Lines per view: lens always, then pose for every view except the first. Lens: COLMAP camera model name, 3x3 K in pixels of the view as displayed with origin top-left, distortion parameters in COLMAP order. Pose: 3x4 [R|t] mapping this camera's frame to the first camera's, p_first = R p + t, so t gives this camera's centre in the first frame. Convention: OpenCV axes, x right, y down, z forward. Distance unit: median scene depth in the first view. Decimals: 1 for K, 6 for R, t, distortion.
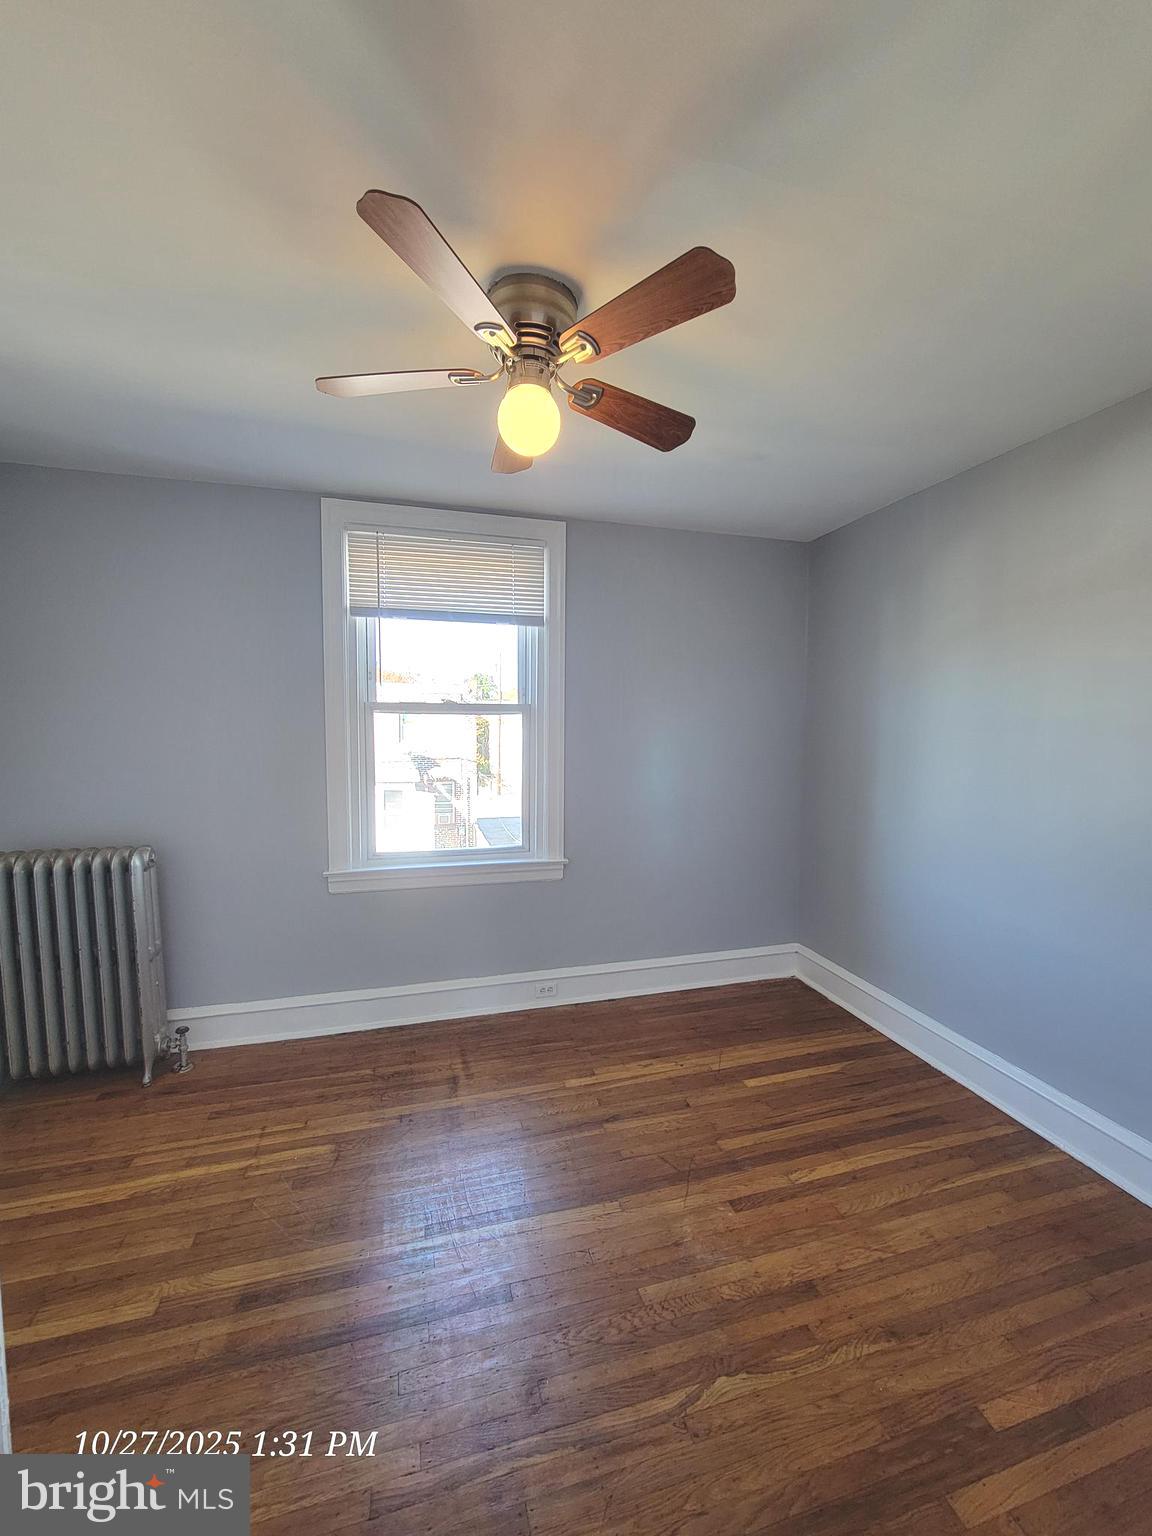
lens RADIAL K [[625.4, 0, 582.1], [0, 625.4, 772.7], [0, 0, 1]] dist [-0.010023, 0.004976]
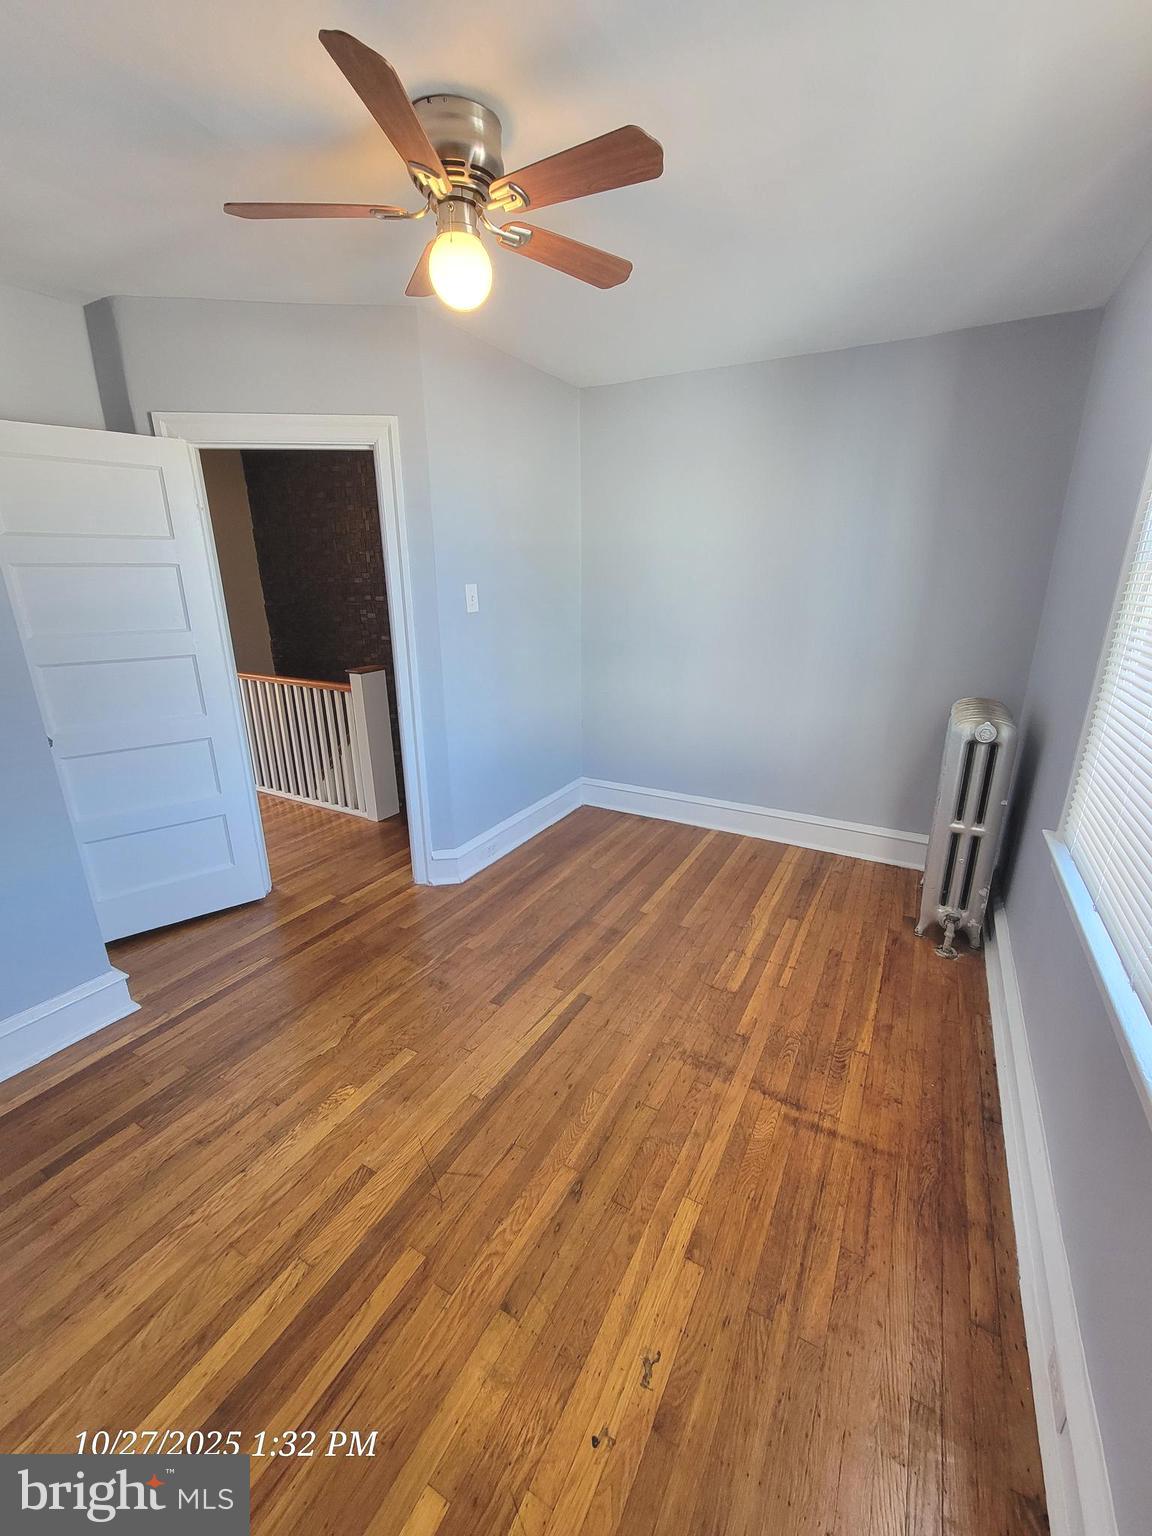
lens RADIAL K [[625.4, 0, 582.1], [0, 625.4, 772.7], [0, 0, 1]] dist [-0.010023, 0.004976]
pose [[-0.703825, 0.210110, -0.678590, 0.469708], [-0.059112, 0.934622, 0.350695, -0.124883], [0.707910, 0.286941, -0.645390, 1.501606]]
